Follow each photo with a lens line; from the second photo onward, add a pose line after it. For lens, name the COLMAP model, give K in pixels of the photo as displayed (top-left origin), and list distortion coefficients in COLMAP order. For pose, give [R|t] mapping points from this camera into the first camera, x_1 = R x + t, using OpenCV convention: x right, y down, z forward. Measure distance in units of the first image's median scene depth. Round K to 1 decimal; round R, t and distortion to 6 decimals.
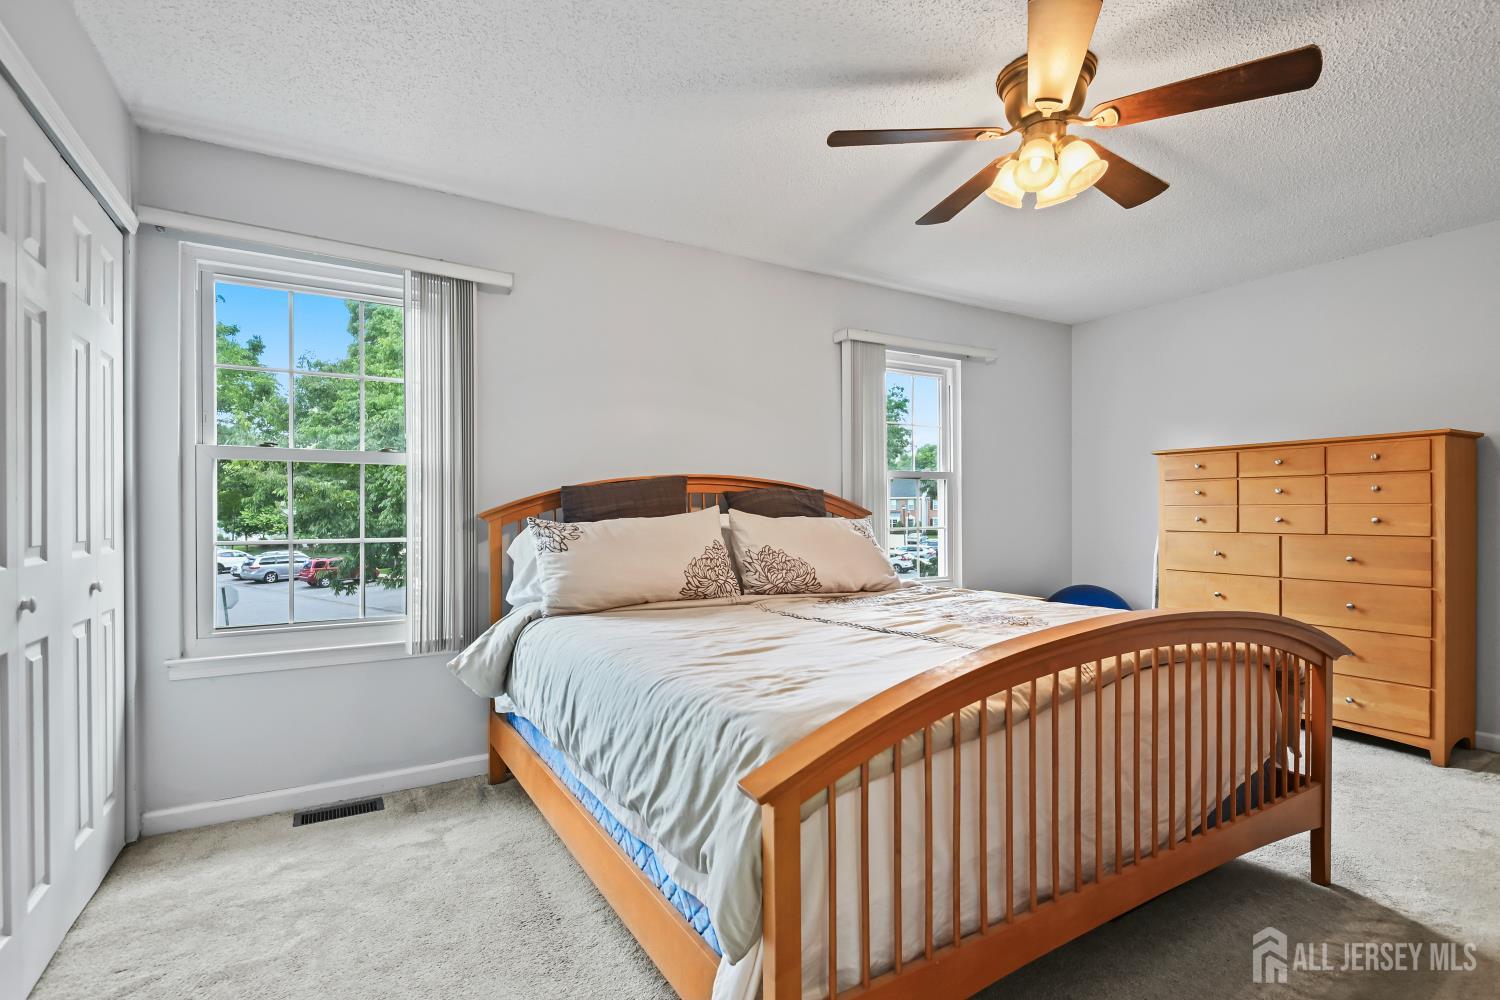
lens RADIAL K [[686.1, 0, 750.3], [0, 686.1, 519.4], [0, 0, 1]] dist [0.001218, -0.000520]
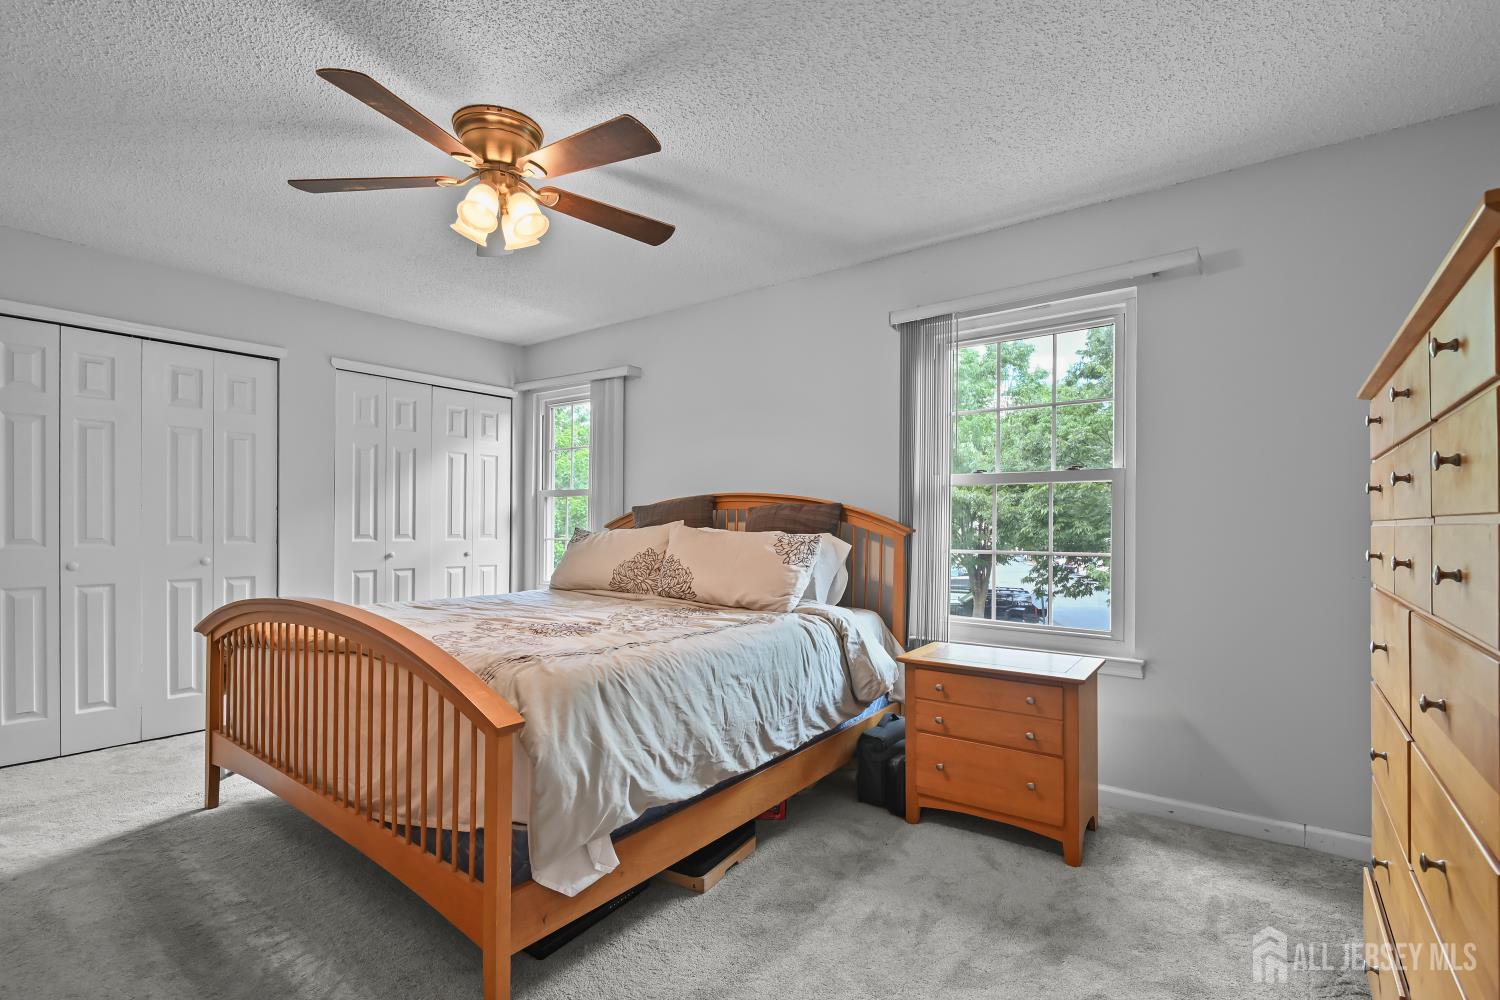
lens RADIAL K [[686.1, 0, 750.3], [0, 686.1, 519.4], [0, 0, 1]] dist [0.001218, -0.000520]
pose [[0.389742, -0.005454, -0.920908, 1.102664], [-0.015898, 0.999794, -0.012650, -0.007495], [0.920787, 0.019571, 0.389575, 0.652566]]
